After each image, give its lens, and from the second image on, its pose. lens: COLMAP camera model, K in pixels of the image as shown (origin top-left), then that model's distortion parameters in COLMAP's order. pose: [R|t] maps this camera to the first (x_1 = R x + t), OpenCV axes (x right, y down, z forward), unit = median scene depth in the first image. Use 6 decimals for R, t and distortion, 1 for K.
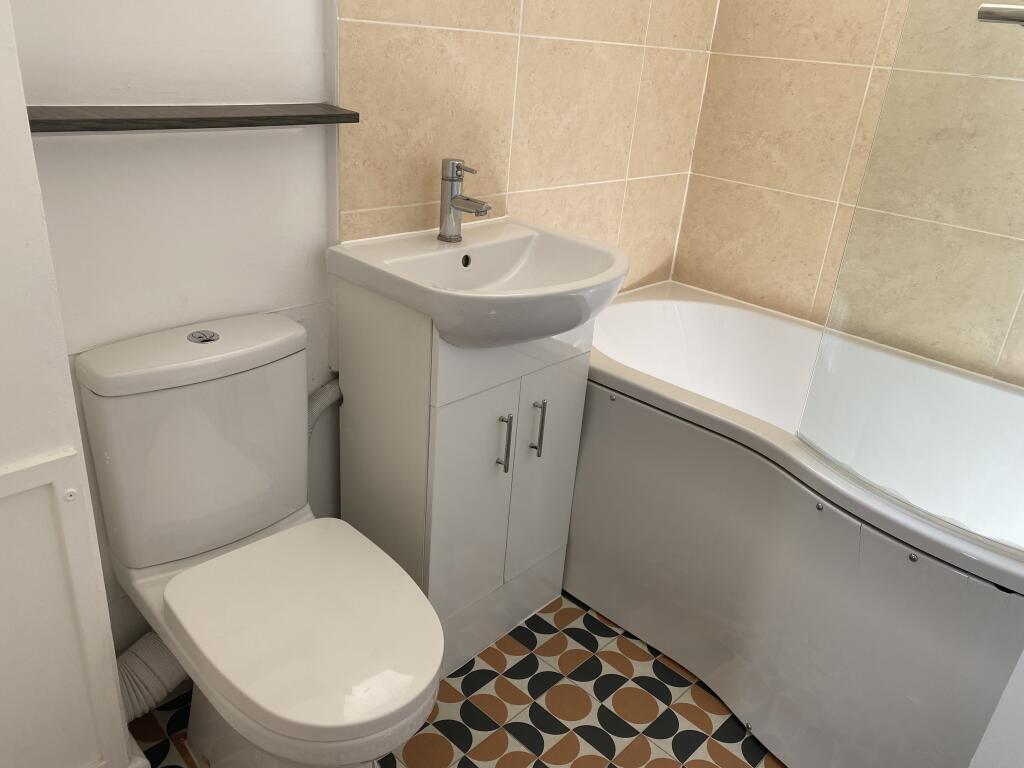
lens RADIAL K [[756.6, 0, 512.0], [0, 756.6, 384.0], [0, 0, 1]] dist [-0.002830, 0.001604]
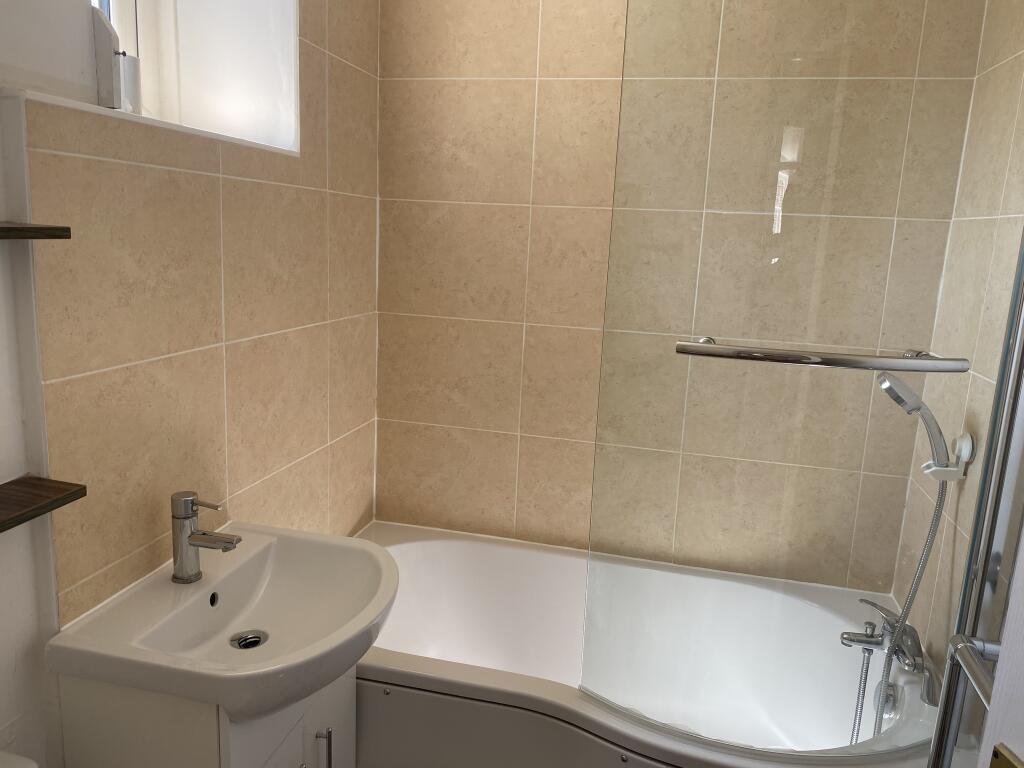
lens RADIAL K [[756.6, 0, 512.0], [0, 756.6, 384.0], [0, 0, 1]] dist [-0.002830, 0.001604]
pose [[0.862481, -0.131893, 0.488600, -0.137196], [0.229931, 0.962171, -0.146147, -0.169305], [-0.450841, 0.238394, 0.860181, 0.015150]]
